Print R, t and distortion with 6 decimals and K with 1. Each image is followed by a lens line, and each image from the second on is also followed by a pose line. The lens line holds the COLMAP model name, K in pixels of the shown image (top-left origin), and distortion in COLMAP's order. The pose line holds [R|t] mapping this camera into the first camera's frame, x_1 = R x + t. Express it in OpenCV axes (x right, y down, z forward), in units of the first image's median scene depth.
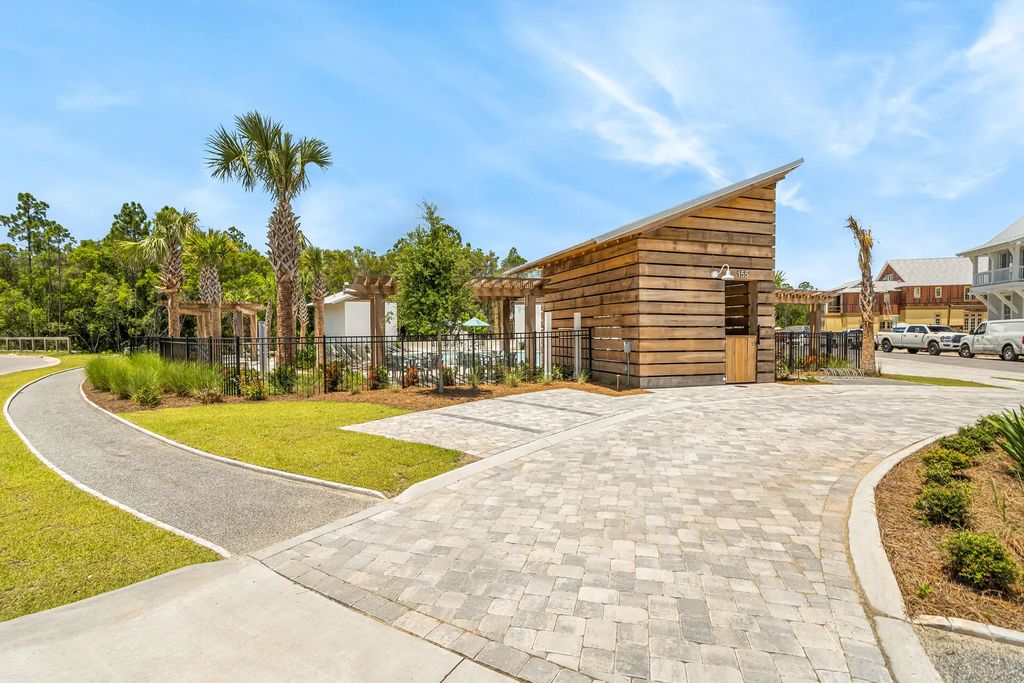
lens RADIAL K [[475.5, 0, 507.4], [0, 475.5, 344.7], [0, 0, 1]] dist [-0.006567, 0.004245]
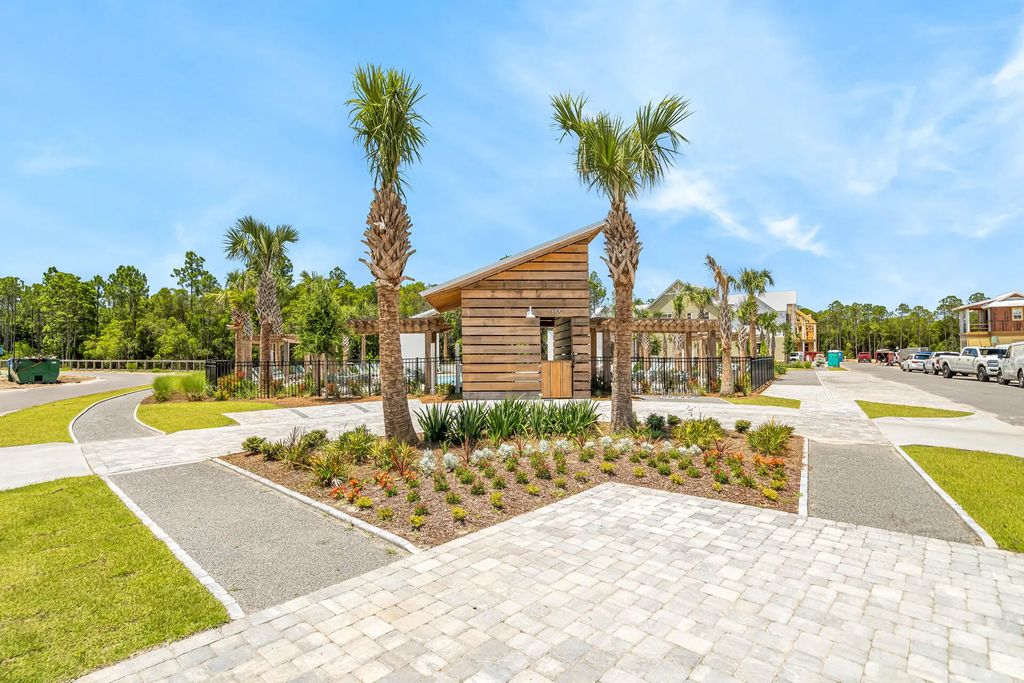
lens RADIAL K [[475.5, 0, 482.7], [0, 475.5, 345.7], [0, 0, 1]] dist [-0.006567, 0.004245]
pose [[0.964977, -0.007578, -0.262226, 0.232850], [-0.004555, 0.998948, -0.045632, -0.000068], [0.262296, 0.045229, 0.963927, -0.101255]]
